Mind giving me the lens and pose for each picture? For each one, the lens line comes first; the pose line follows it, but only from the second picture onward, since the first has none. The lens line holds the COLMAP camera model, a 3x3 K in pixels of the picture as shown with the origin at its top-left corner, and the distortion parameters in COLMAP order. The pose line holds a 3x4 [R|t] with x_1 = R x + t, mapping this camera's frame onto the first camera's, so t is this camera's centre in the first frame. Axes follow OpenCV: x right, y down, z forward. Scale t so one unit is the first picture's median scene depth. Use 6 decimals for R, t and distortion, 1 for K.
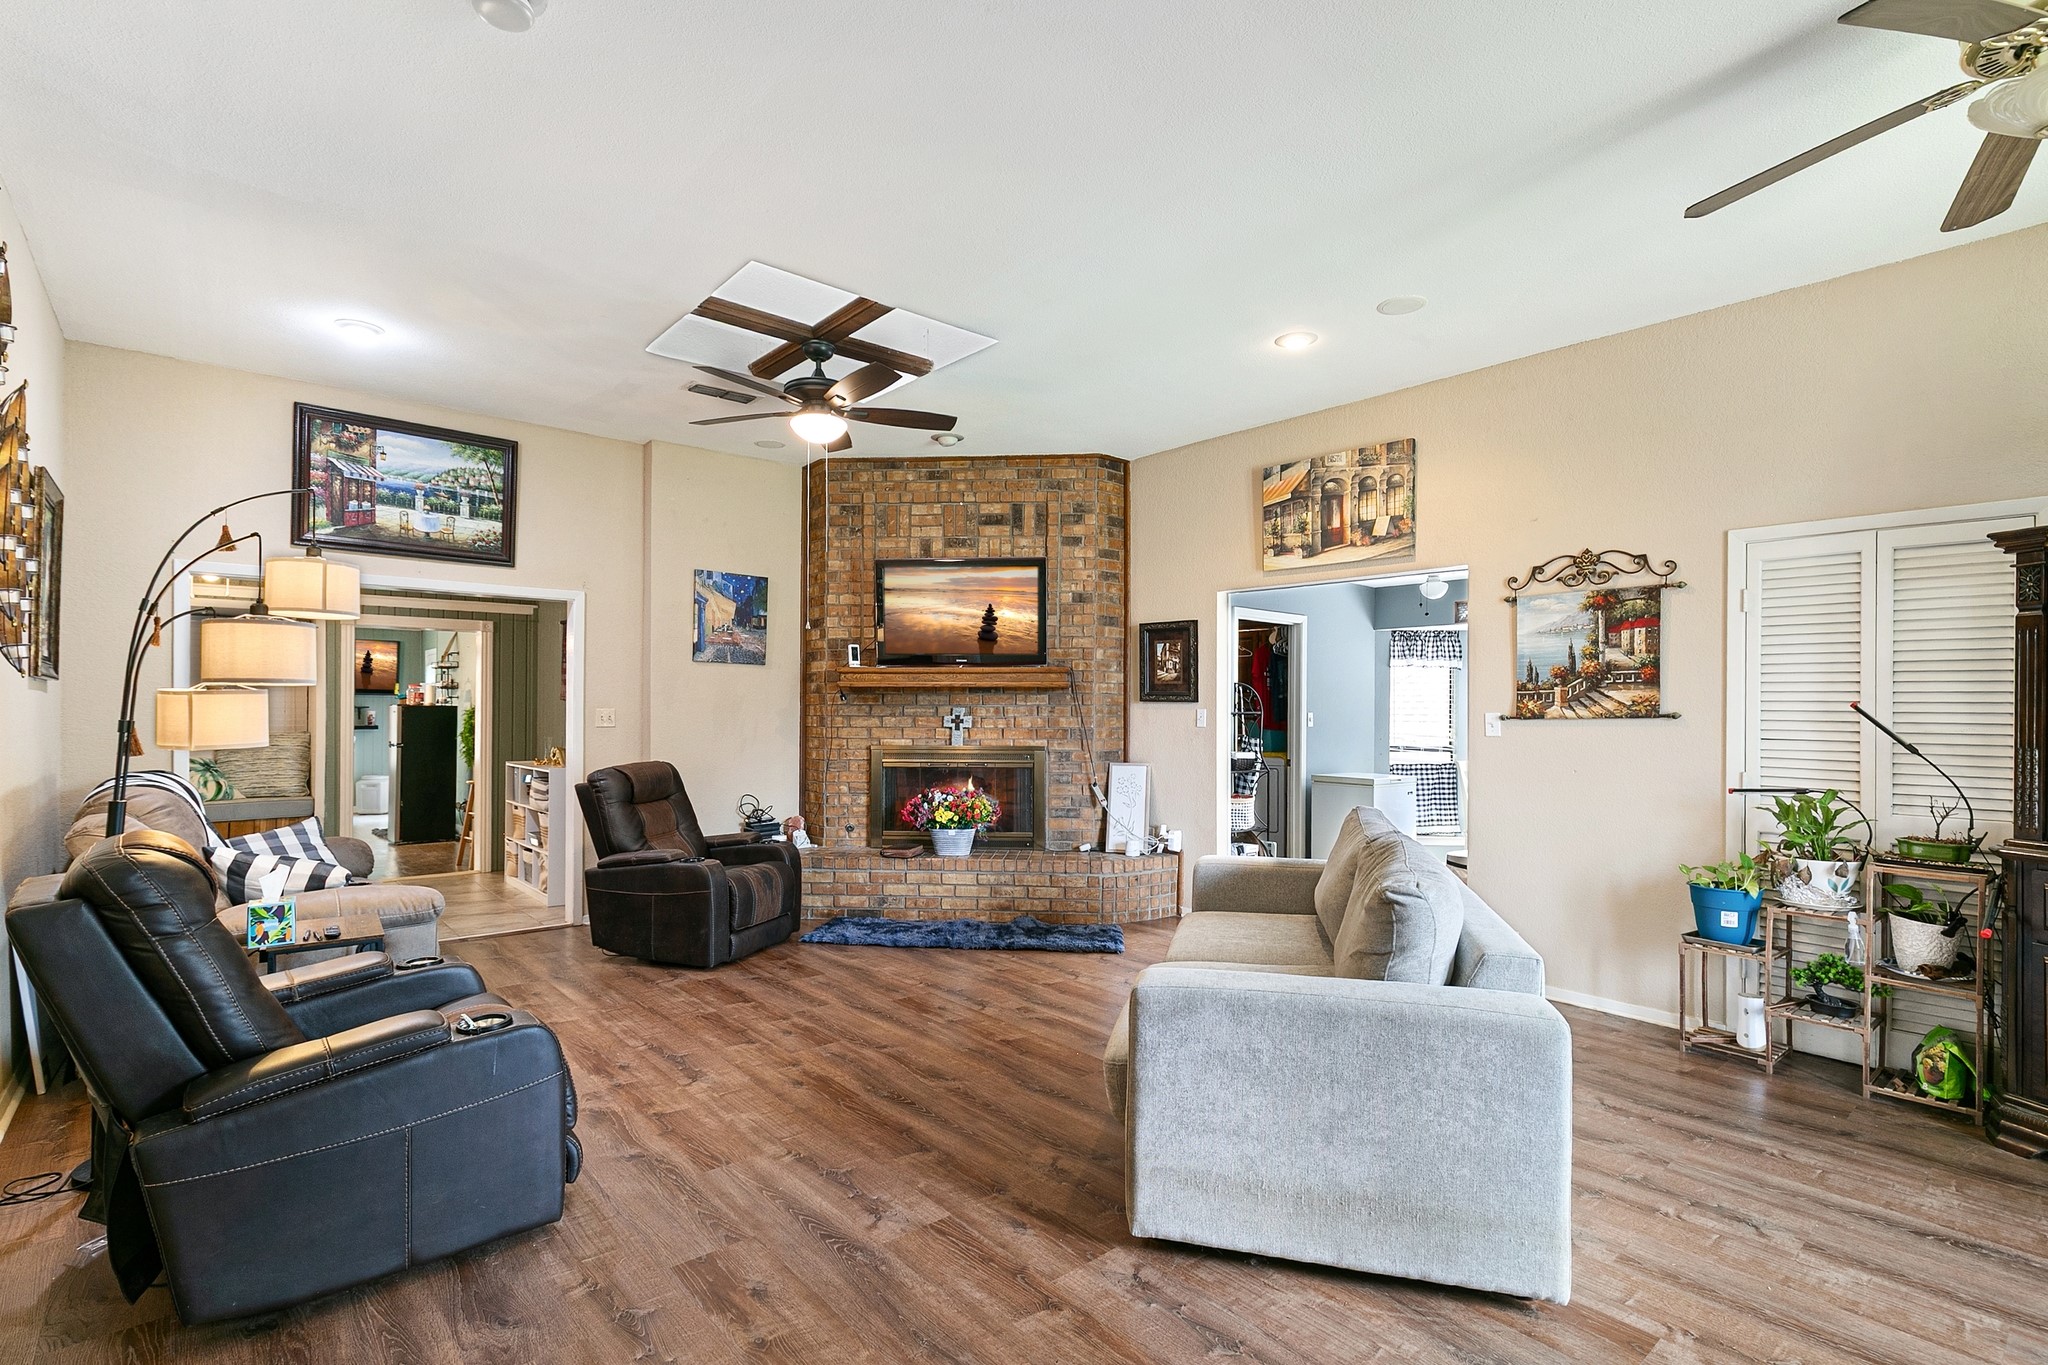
lens RADIAL K [[932.3, 0, 1029.1], [0, 932.3, 718.9], [0, 0, 1]] dist [0.003851, 0.000122]
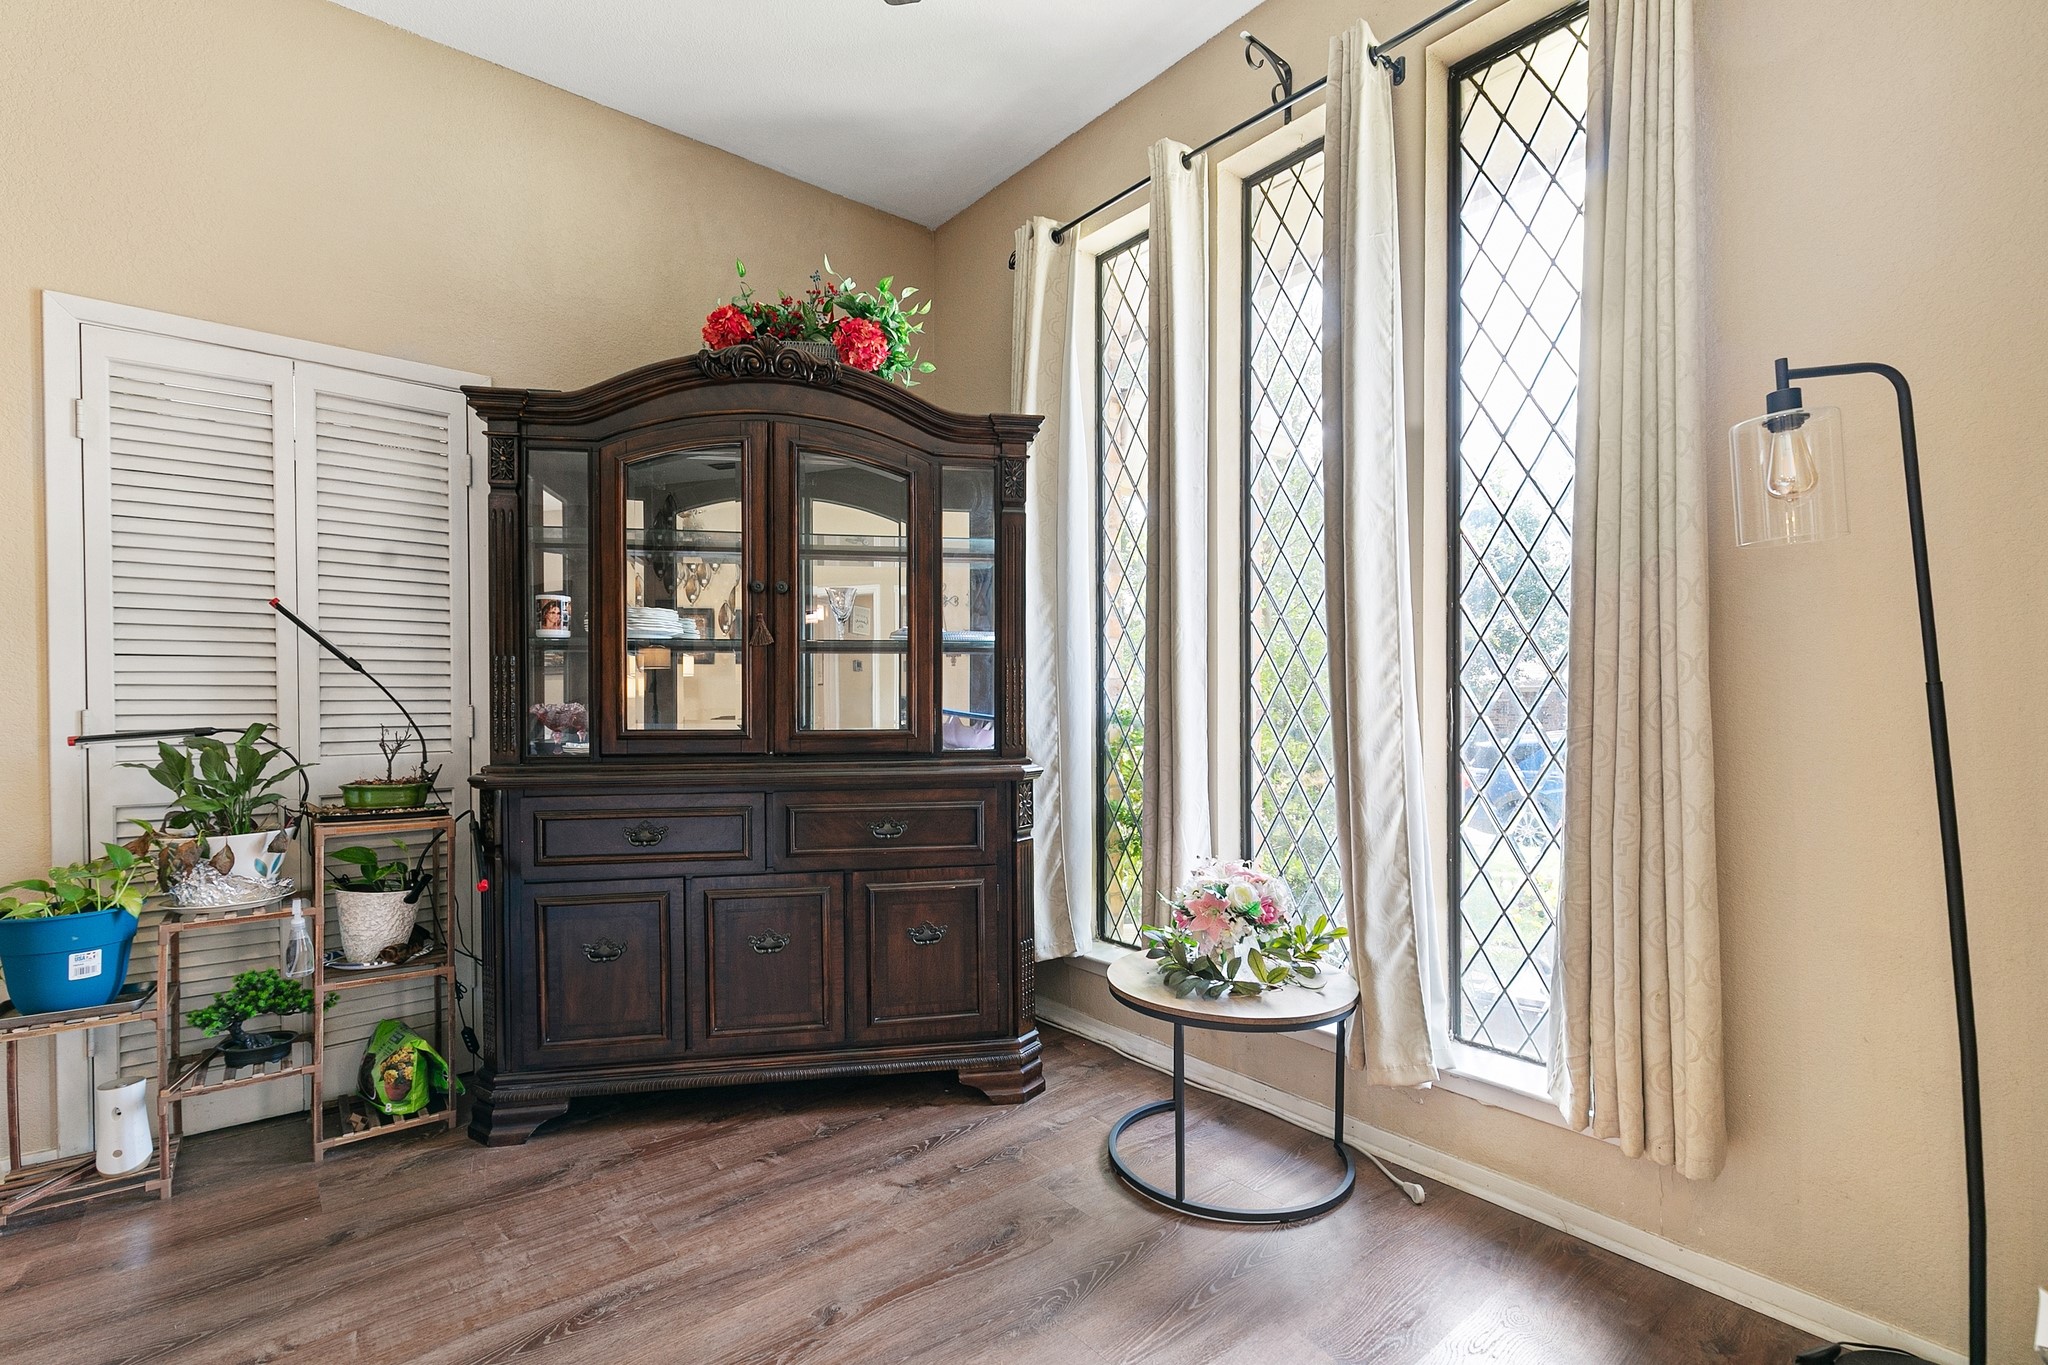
lens RADIAL K [[932.3, 0, 1036.9], [0, 932.3, 703.4], [0, 0, 1]] dist [0.003851, 0.000122]
pose [[0.014561, -0.015225, 0.999778, 0.201203], [0.012044, 0.999814, 0.015050, 0.056894], [-0.999821, 0.011822, 0.014742, 0.432685]]
